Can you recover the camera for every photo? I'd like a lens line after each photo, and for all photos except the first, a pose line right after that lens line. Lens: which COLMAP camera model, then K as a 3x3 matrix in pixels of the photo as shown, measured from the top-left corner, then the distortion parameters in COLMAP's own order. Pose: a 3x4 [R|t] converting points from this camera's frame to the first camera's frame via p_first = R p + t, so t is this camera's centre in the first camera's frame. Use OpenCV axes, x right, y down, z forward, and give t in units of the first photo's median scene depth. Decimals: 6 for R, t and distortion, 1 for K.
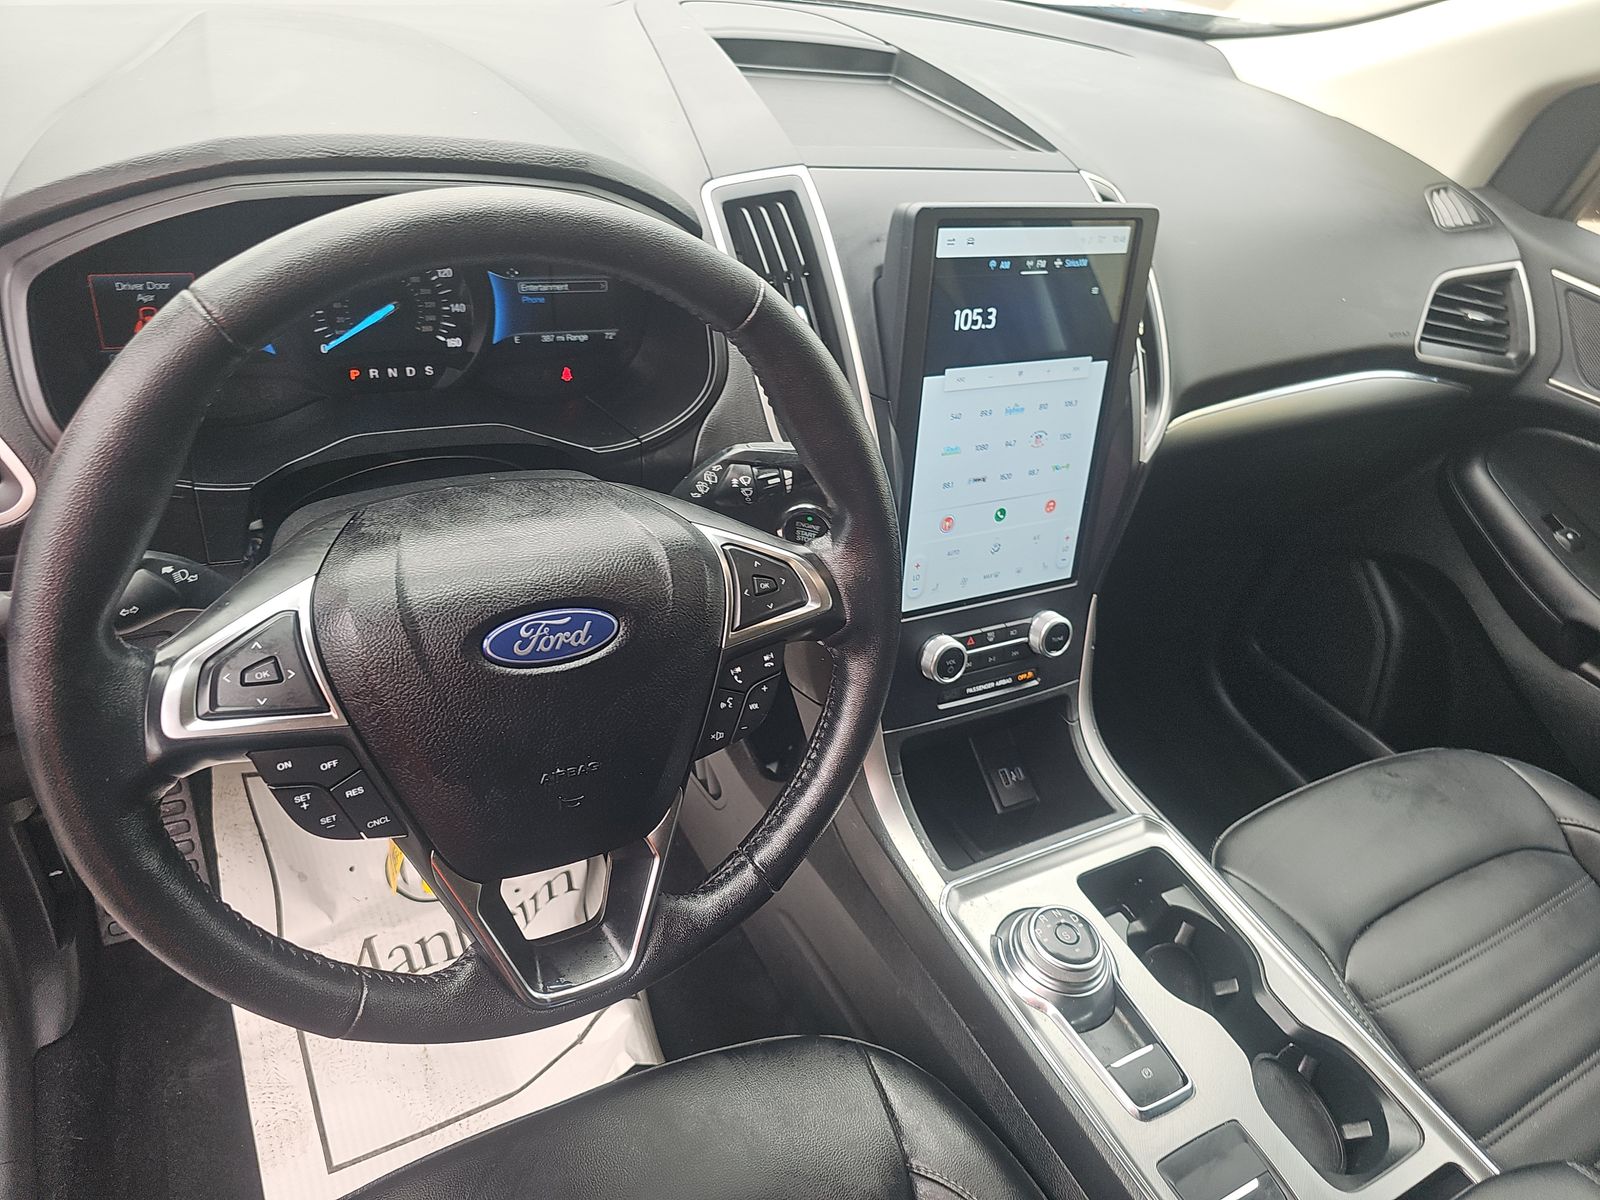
lens RADIAL K [[1077.7, 0, 797.2], [0, 1077.7, 597.2], [0, 0, 1]] dist [0.069602, -0.071614]
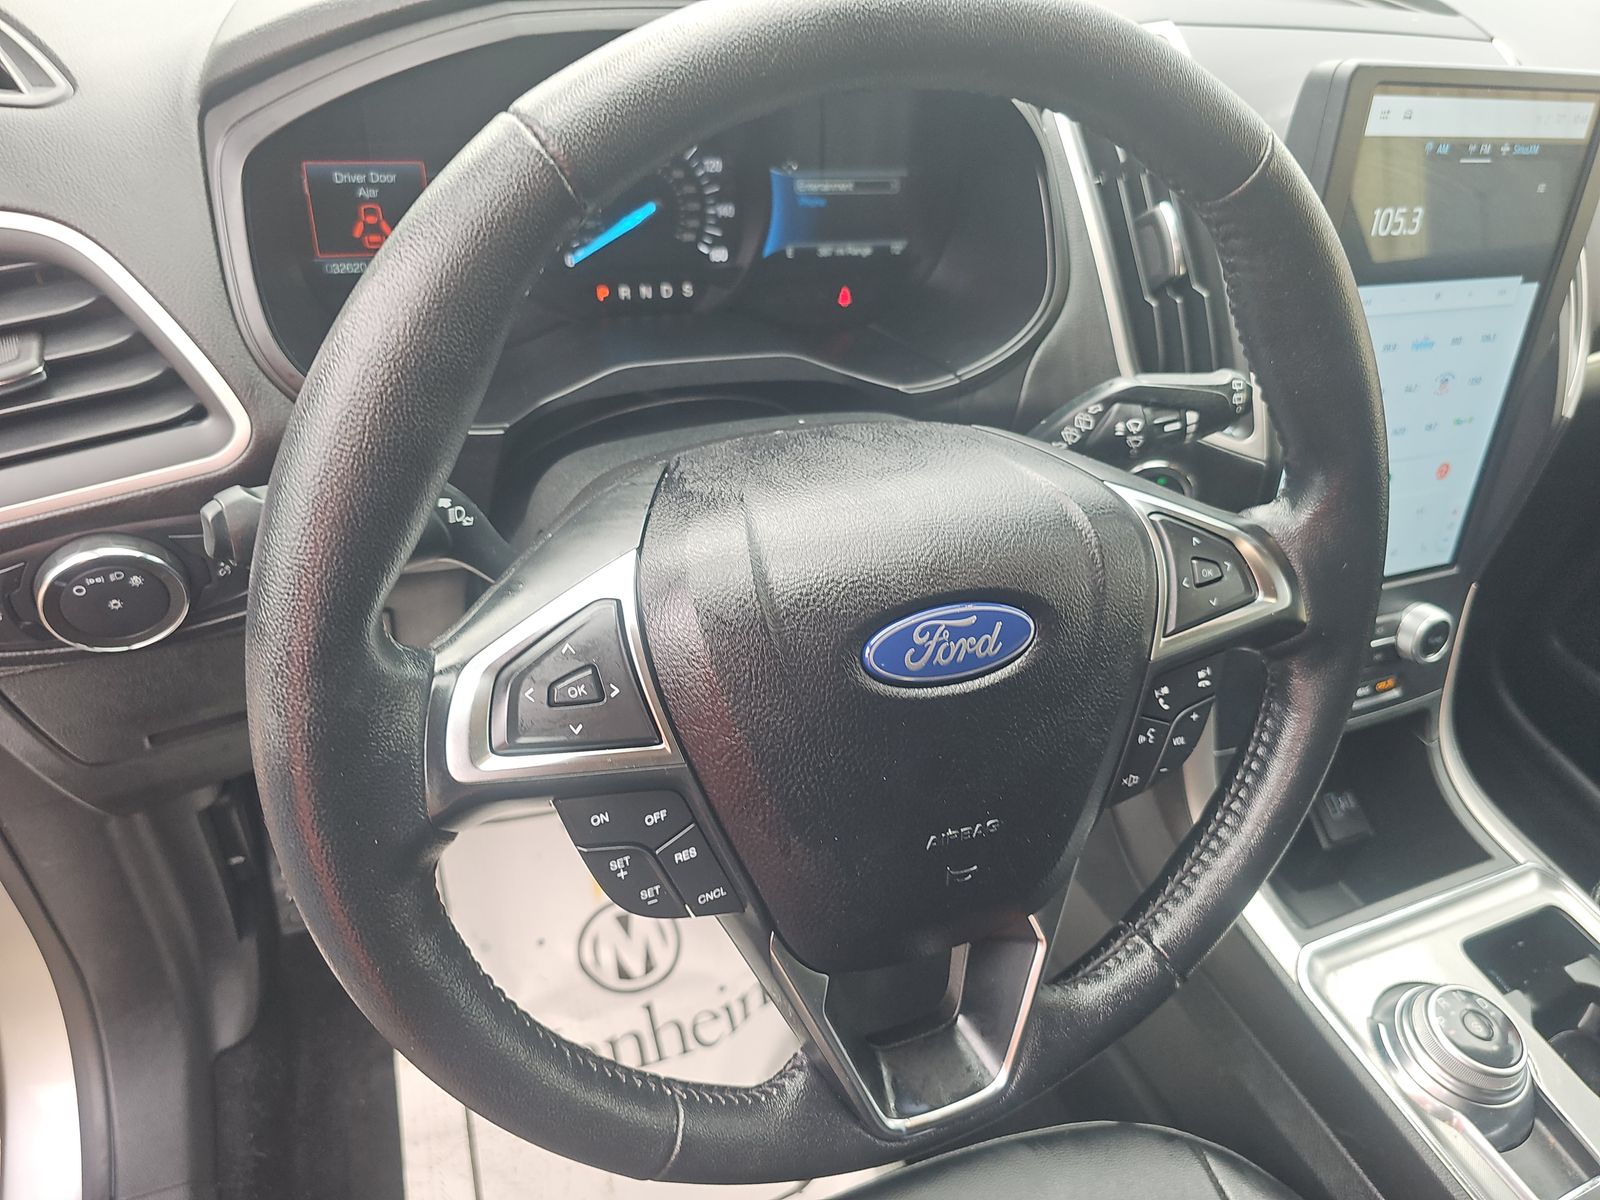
lens RADIAL K [[1076.7, 0, 800.0], [0, 1076.7, 600.0], [0, 0, 1]] dist [0.033844, -0.043958]
pose [[0.995472, 0.027863, -0.090875, -0.206156], [-0.024618, 0.999026, 0.036633, -0.011456], [0.091807, -0.034230, 0.995188, 0.236272]]
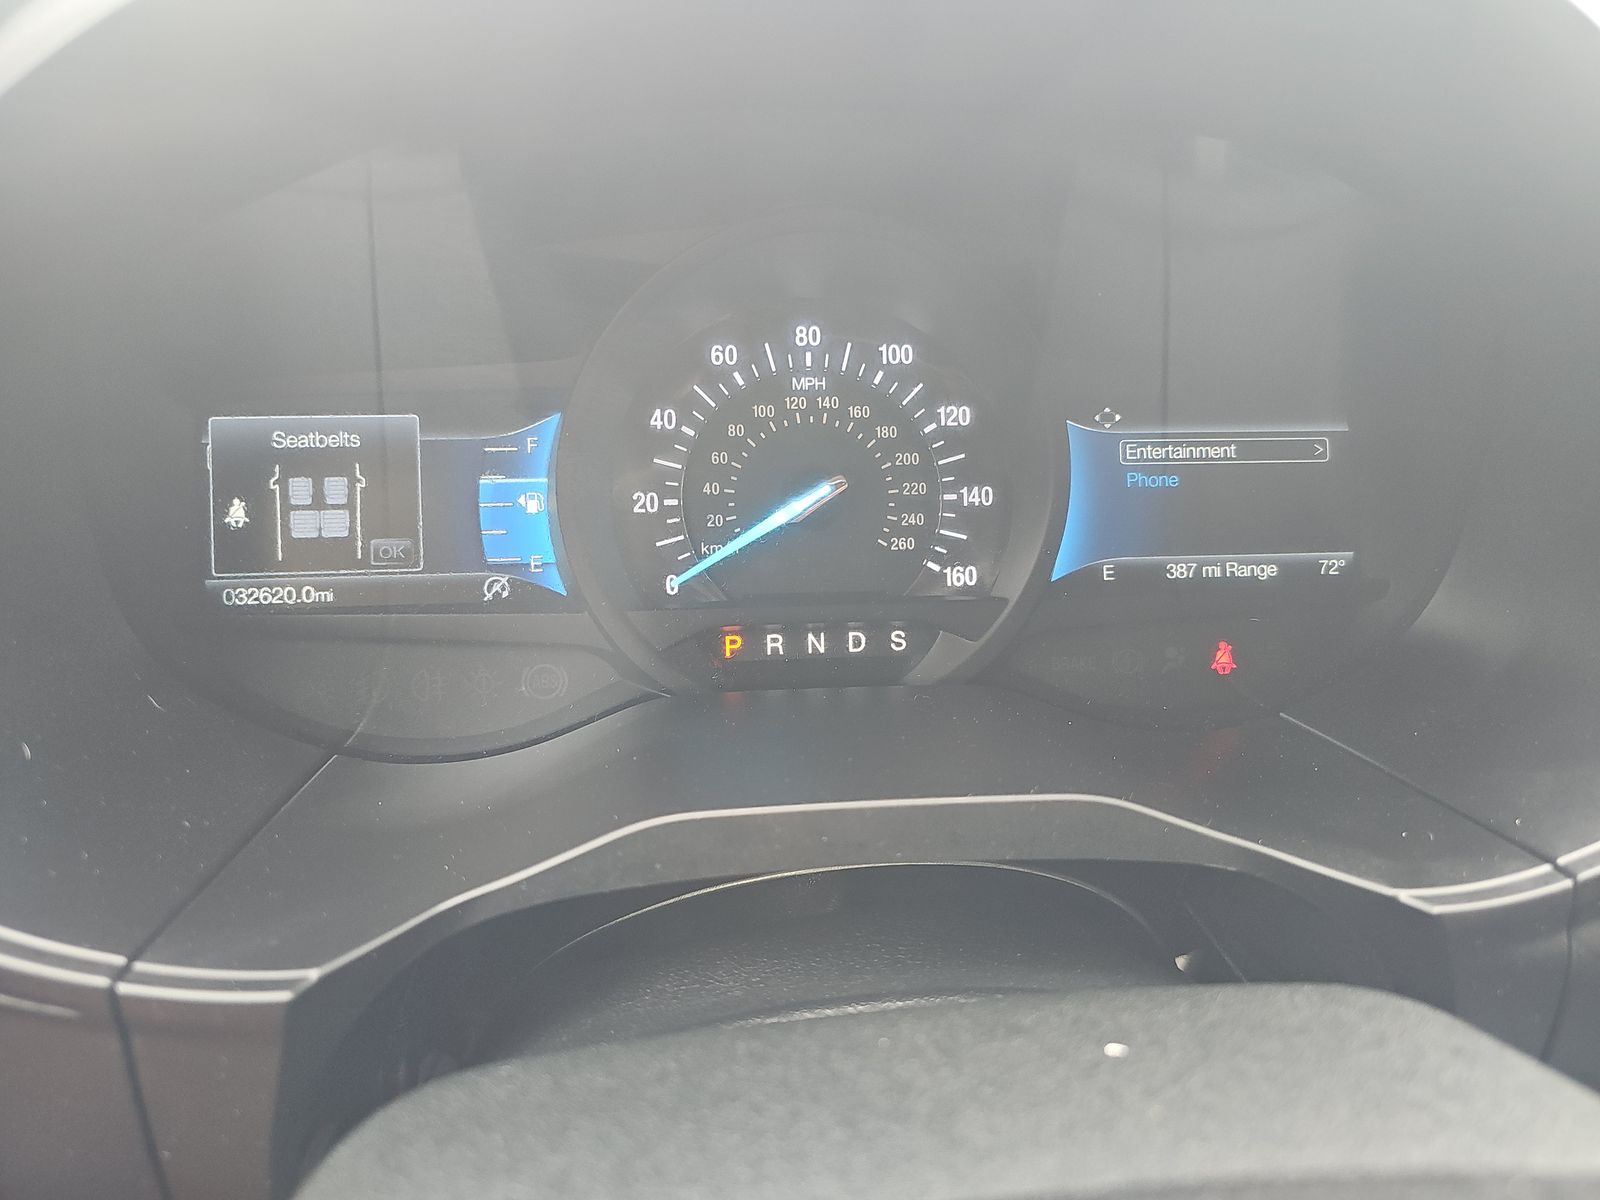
lens RADIAL K [[1076.7, 0, 800.0], [0, 1076.7, 600.0], [0, 0, 1]] dist [0.033844, -0.043958]
pose [[0.920646, -0.001463, -0.390395, -0.248137], [-0.107557, 0.960342, -0.257245, -0.132374], [0.375289, 0.278821, 0.883978, 0.721891]]
